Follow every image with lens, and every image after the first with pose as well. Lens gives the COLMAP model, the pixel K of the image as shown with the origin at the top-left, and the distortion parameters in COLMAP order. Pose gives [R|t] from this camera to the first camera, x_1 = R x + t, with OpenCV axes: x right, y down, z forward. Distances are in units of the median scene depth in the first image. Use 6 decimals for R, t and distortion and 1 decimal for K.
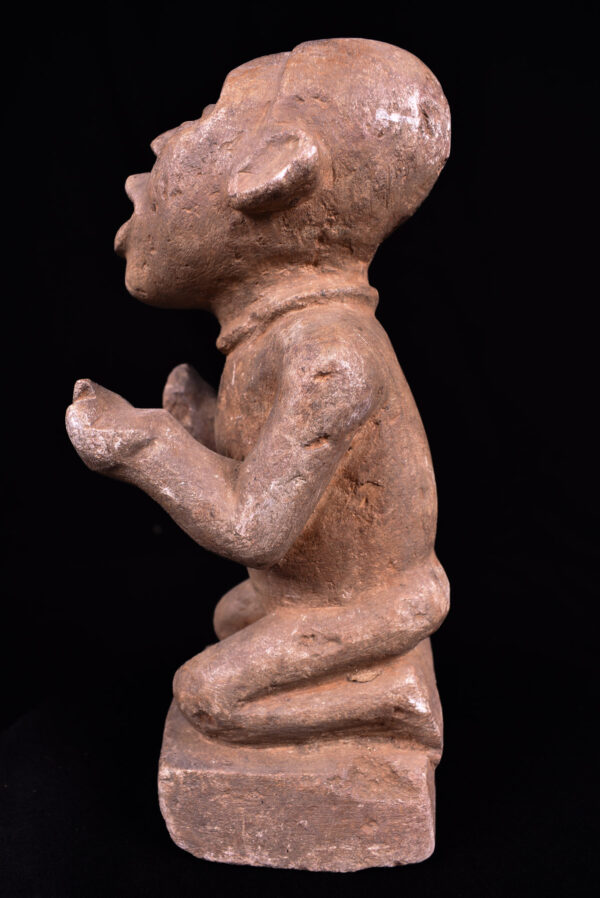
lens RADIAL K [[729.9, 0, 299.7], [0, 729.9, 448.3], [0, 0, 1]] dist [-0.088070, -0.002324]
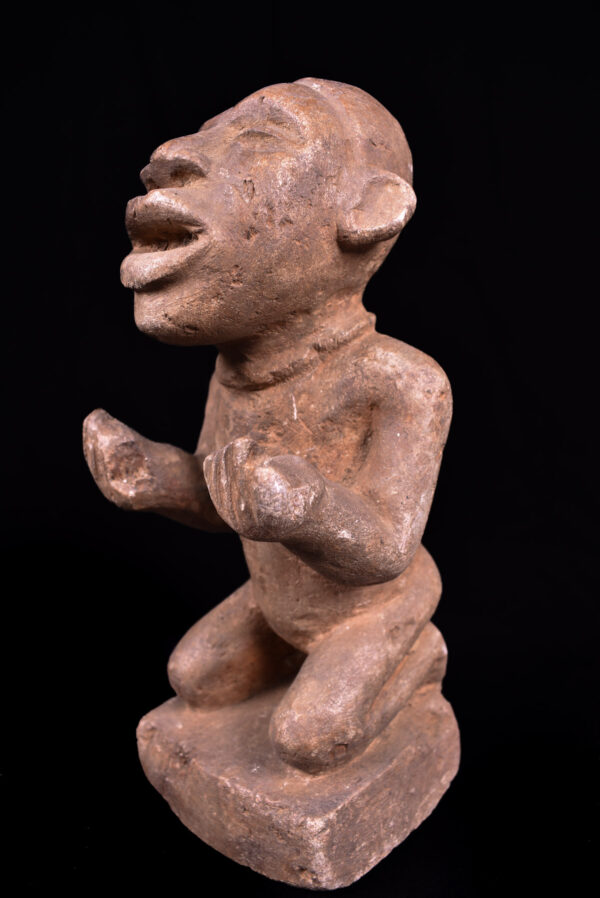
lens RADIAL K [[729.9, 0, 299.6], [0, 729.9, 450.5], [0, 0, 1]] dist [-0.088070, -0.002324]
pose [[0.607125, -0.193239, 0.770751, -0.939928], [0.179389, 0.978270, 0.103961, -0.161004], [-0.774092, 0.075147, 0.628597, 0.421219]]
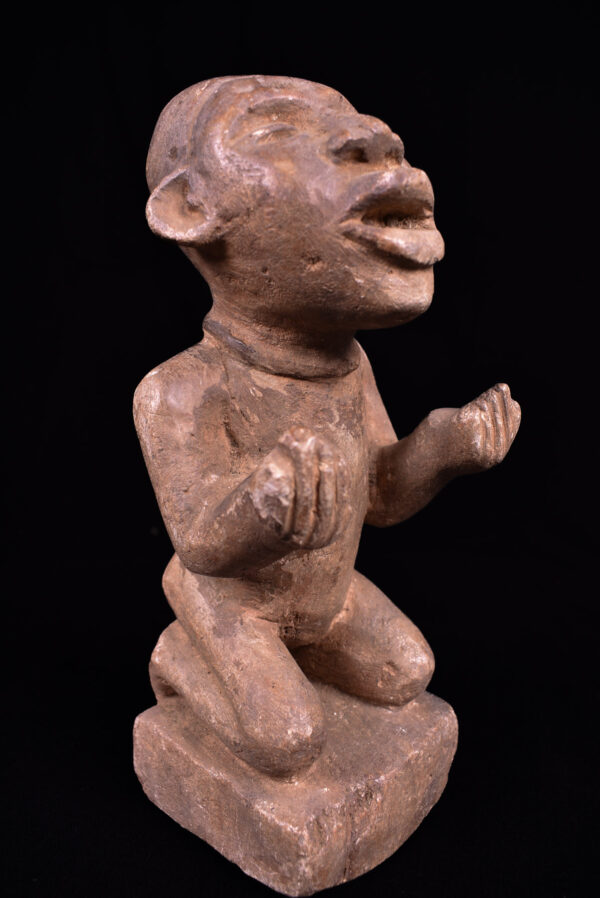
lens RADIAL K [[729.9, 0, 296.7], [0, 729.9, 449.4], [0, 0, 1]] dist [-0.088070, -0.002324]
pose [[-0.774982, -0.093307, 0.625057, -0.769055], [0.165416, 0.924613, 0.343116, -0.440099], [-0.609951, 0.369303, -0.701124, 2.034552]]
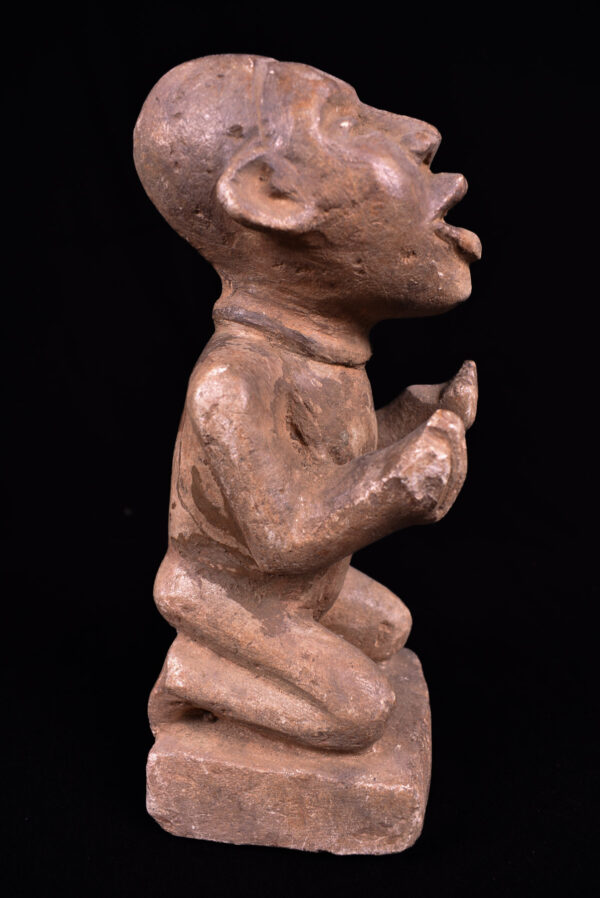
lens RADIAL K [[729.9, 0, 297.5], [0, 729.9, 449.9], [0, 0, 1]] dist [-0.088070, -0.002324]
pose [[-0.995203, 0.007736, 0.097521, -0.124060], [0.049315, 0.900614, 0.431814, -0.535174], [-0.084488, 0.434552, -0.896675, 2.294512]]
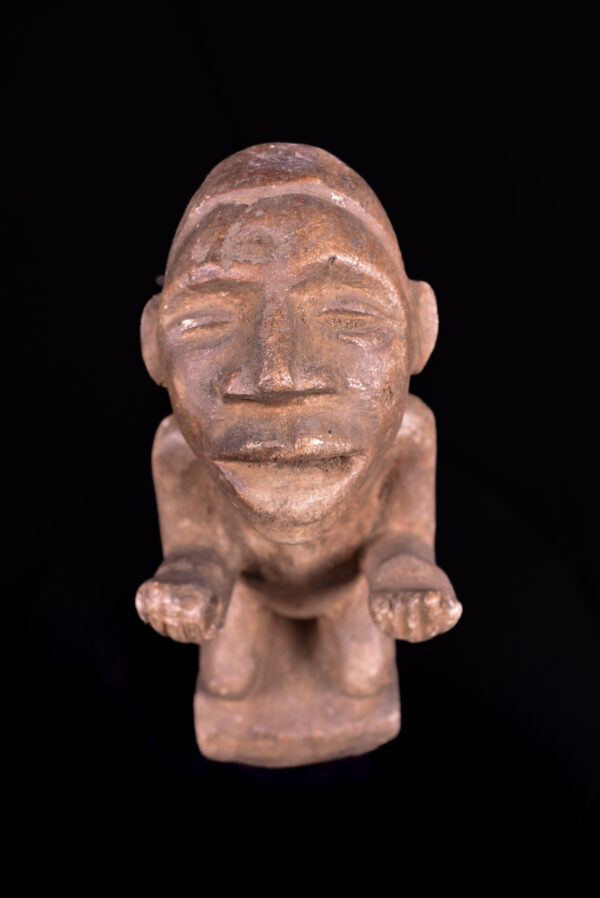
lens RADIAL K [[729.9, 0, 297.8], [0, 729.9, 451.7], [0, 0, 1]] dist [-0.088070, -0.002324]
pose [[-0.152624, -0.700830, 0.696809, -0.857853], [0.200379, 0.668480, 0.716228, -1.021593], [-0.967757, 0.248939, 0.038405, 1.117058]]
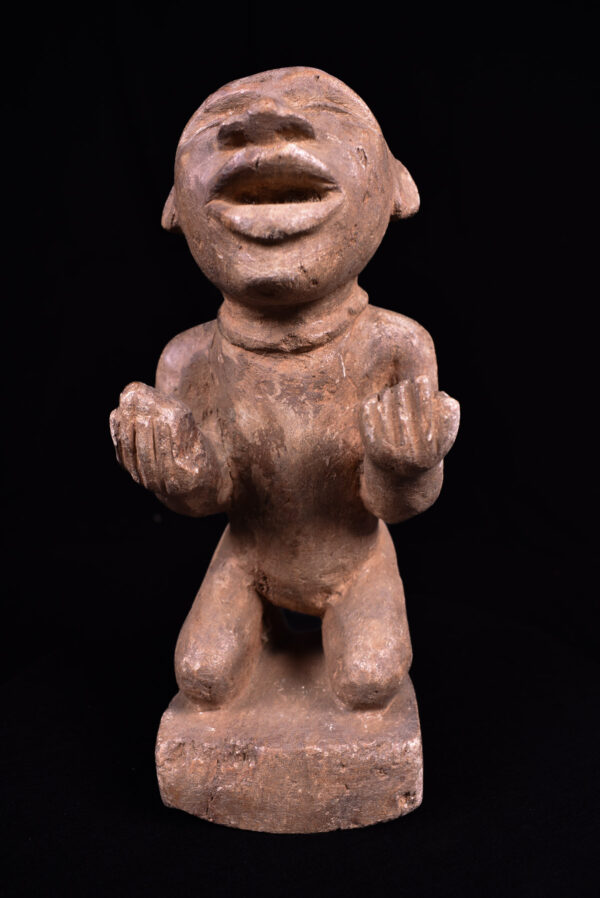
lens RADIAL K [[729.9, 0, 295.5], [0, 729.9, 446.7], [0, 0, 1]] dist [-0.088070, -0.002324]
pose [[-0.055661, -0.178822, 0.982306, -1.259918], [0.205878, 0.960633, 0.186542, -0.220935], [-0.976993, 0.212619, -0.016654, 1.222291]]
